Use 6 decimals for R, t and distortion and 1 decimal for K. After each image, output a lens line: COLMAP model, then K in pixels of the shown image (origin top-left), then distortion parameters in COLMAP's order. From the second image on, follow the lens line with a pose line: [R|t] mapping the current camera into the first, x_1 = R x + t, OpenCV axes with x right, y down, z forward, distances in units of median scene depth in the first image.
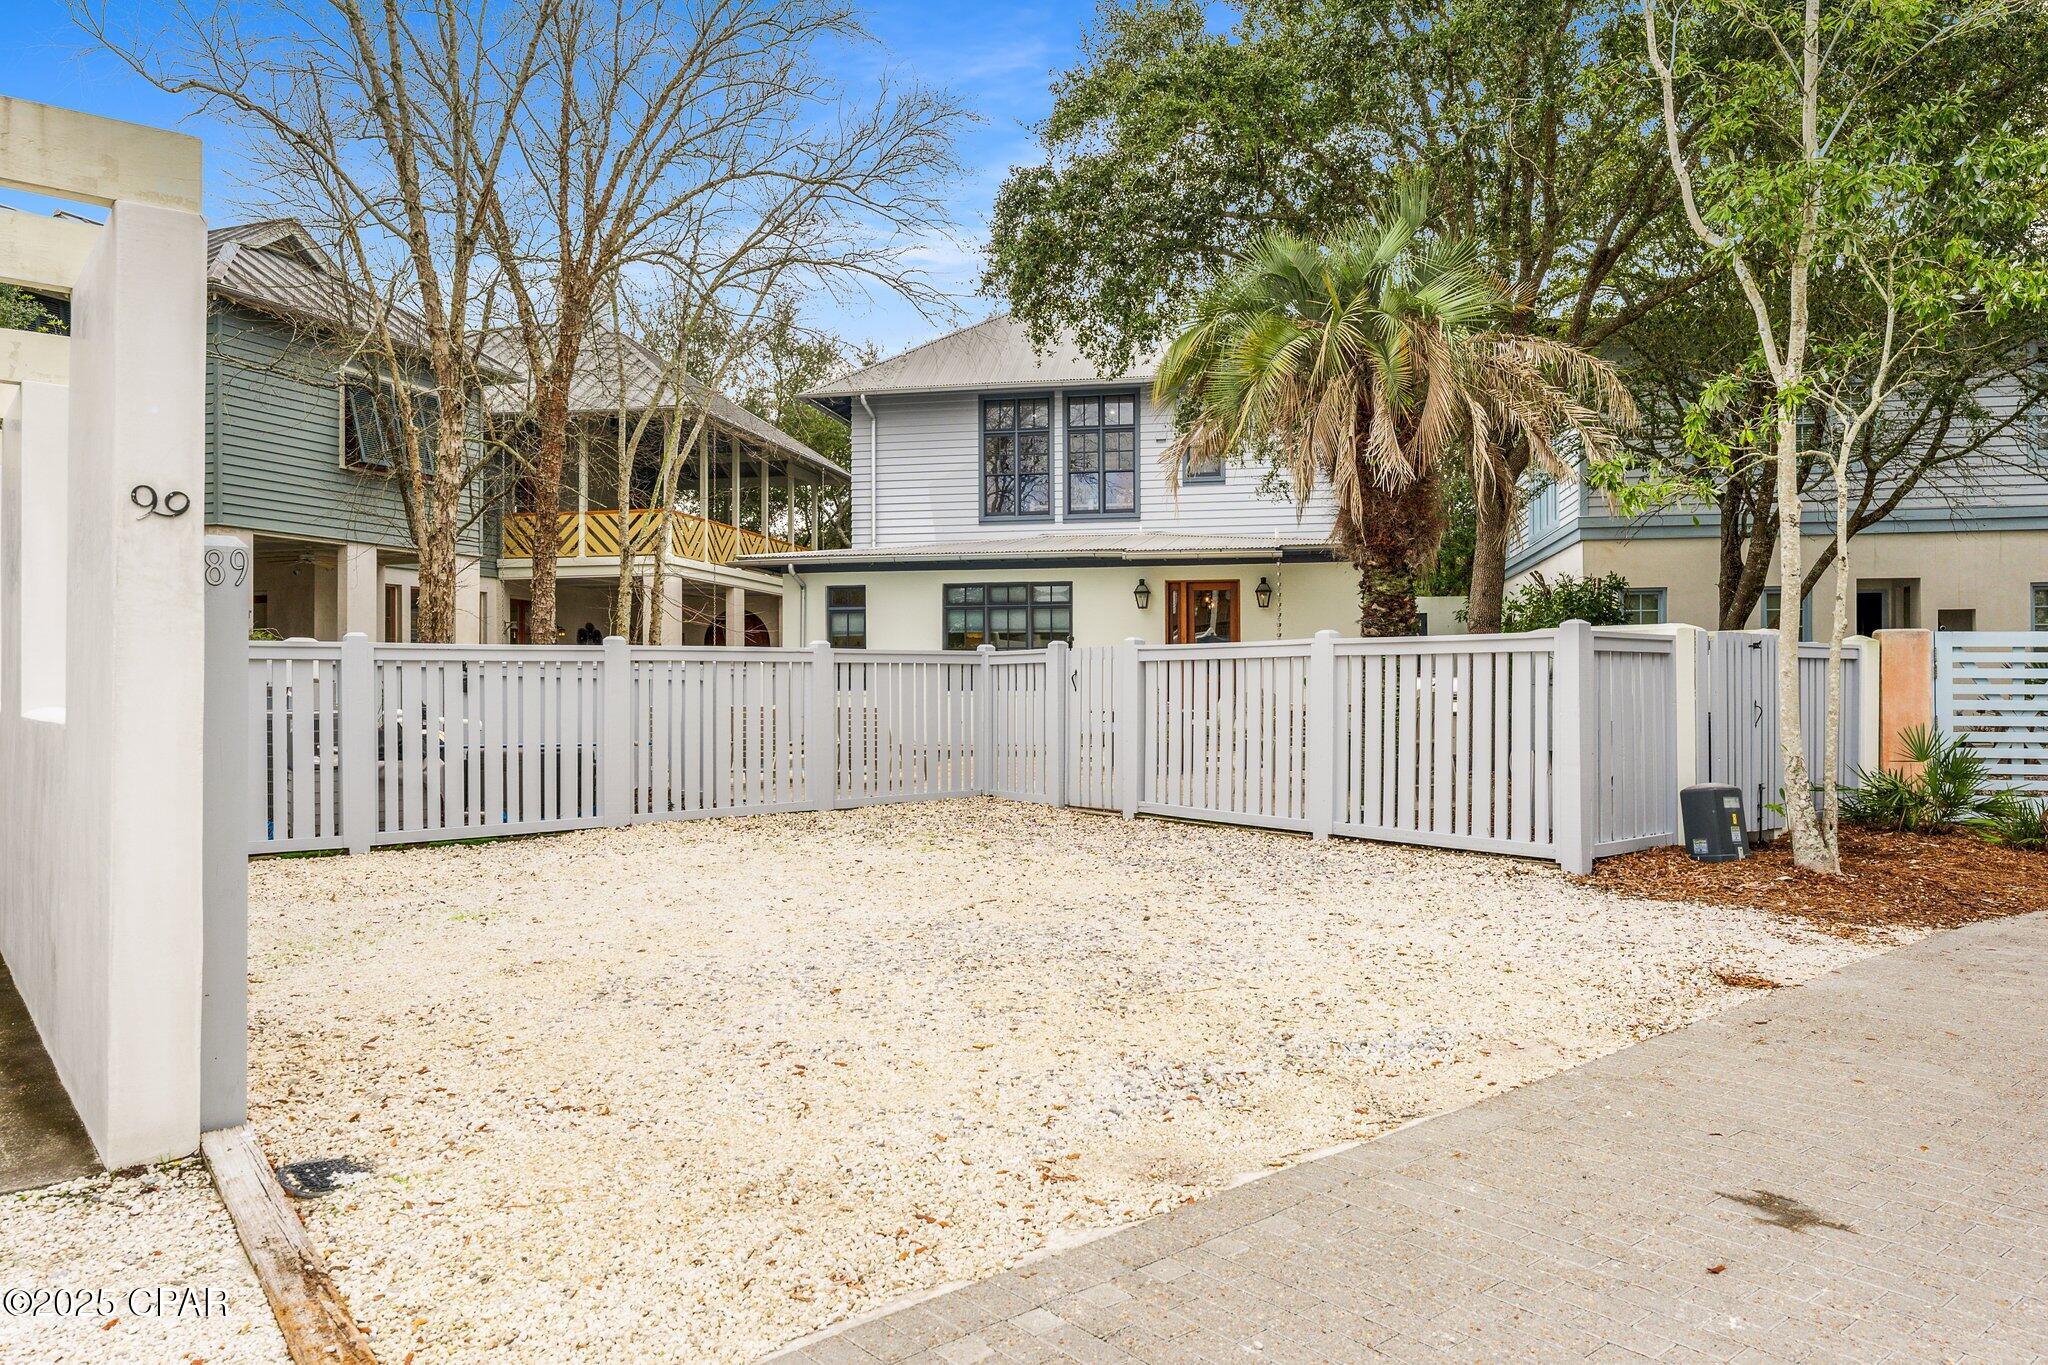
lens RADIAL K [[1454.5, 0, 1024.0], [0, 1454.5, 682.5], [0, 0, 1]] dist [0.001967, 0.000227]
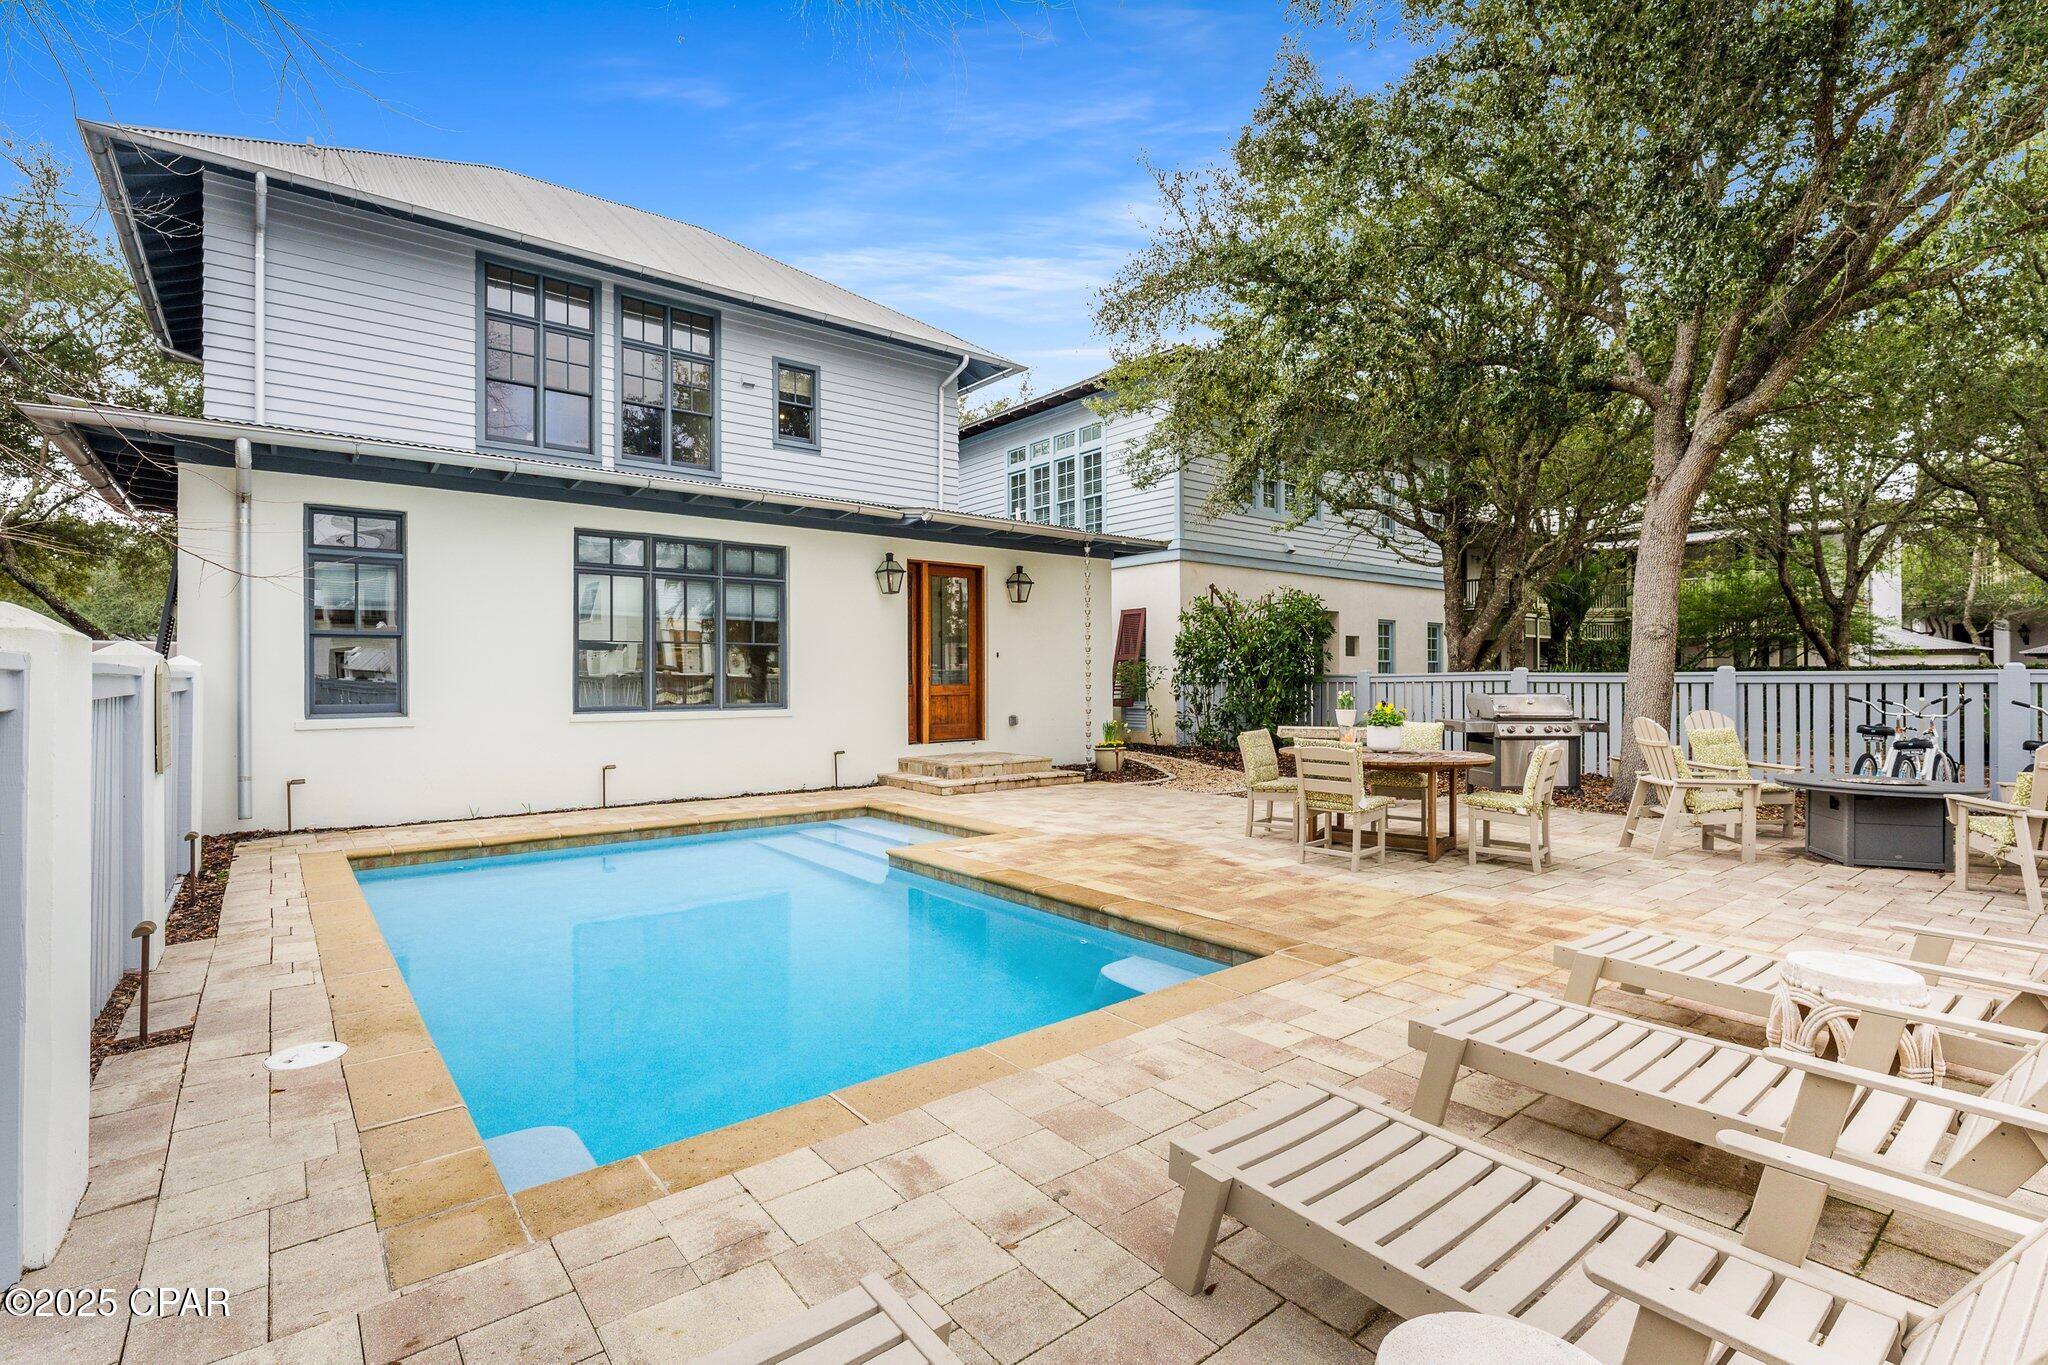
lens RADIAL K [[909.9, 0, 1023.6], [0, 909.9, 719.8], [0, 0, 1]] dist [-0.021859, 0.000162]
pose [[0.644611, -0.033495, 0.763777, -0.209158], [0.000038, 0.999041, 0.043781, -0.007738], [-0.764511, -0.028193, 0.643994, 0.625638]]
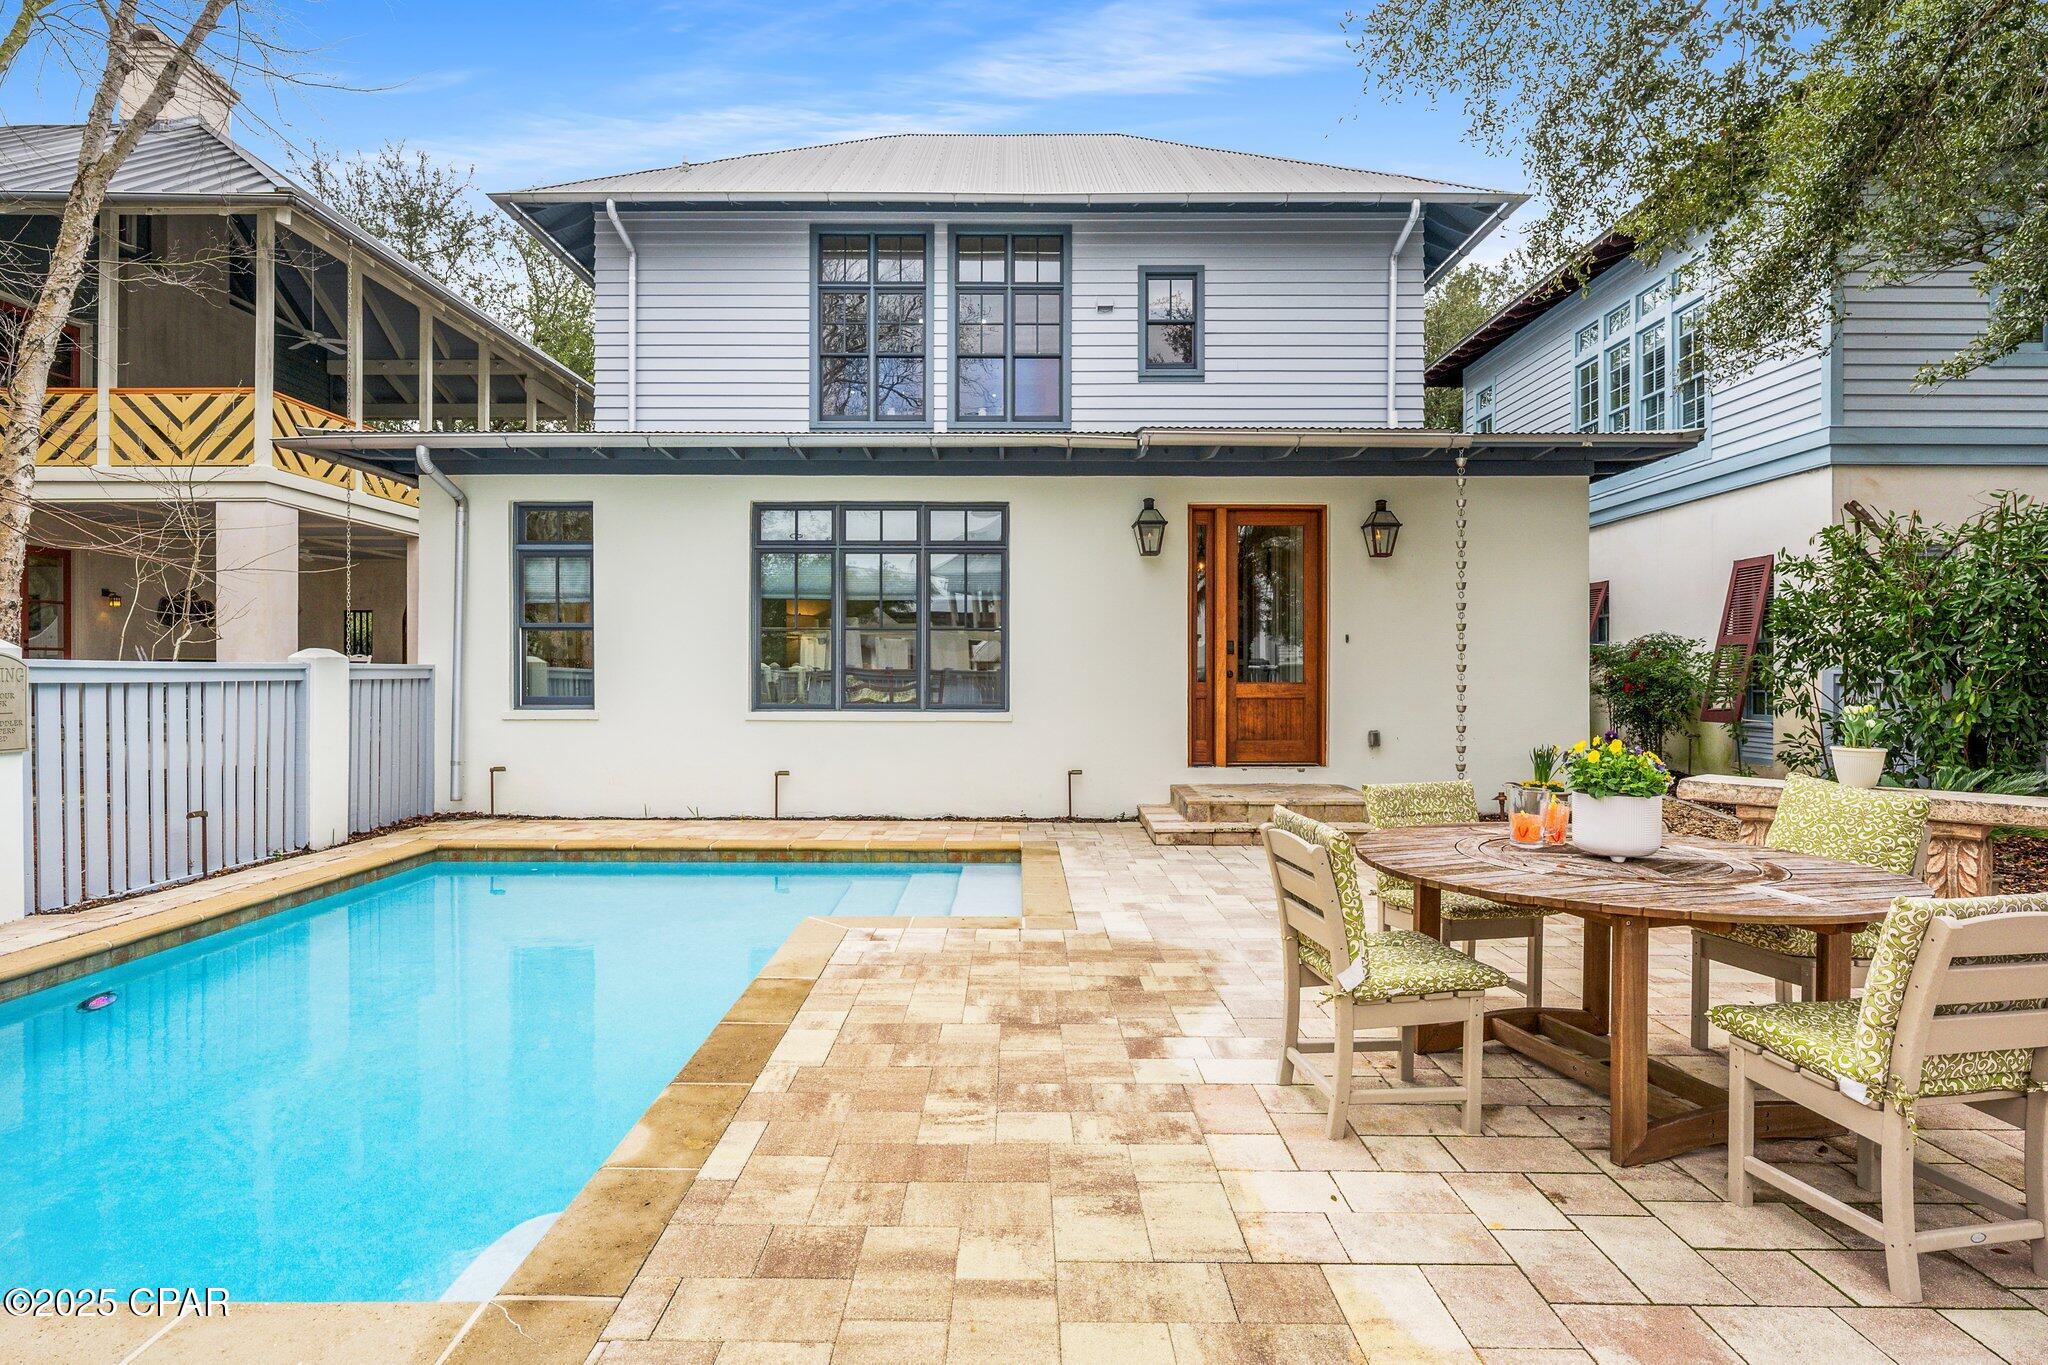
lens RADIAL K [[1089.7, 0, 1024.0], [0, 1089.7, 682.5], [0, 0, 1]] dist [-0.009569, -0.000529]
pose [[0.981001, 0.003124, 0.193979, -0.035165], [-0.005015, 0.999945, 0.009255, -0.008521], [-0.193939, -0.010052, 0.980962, 0.597359]]
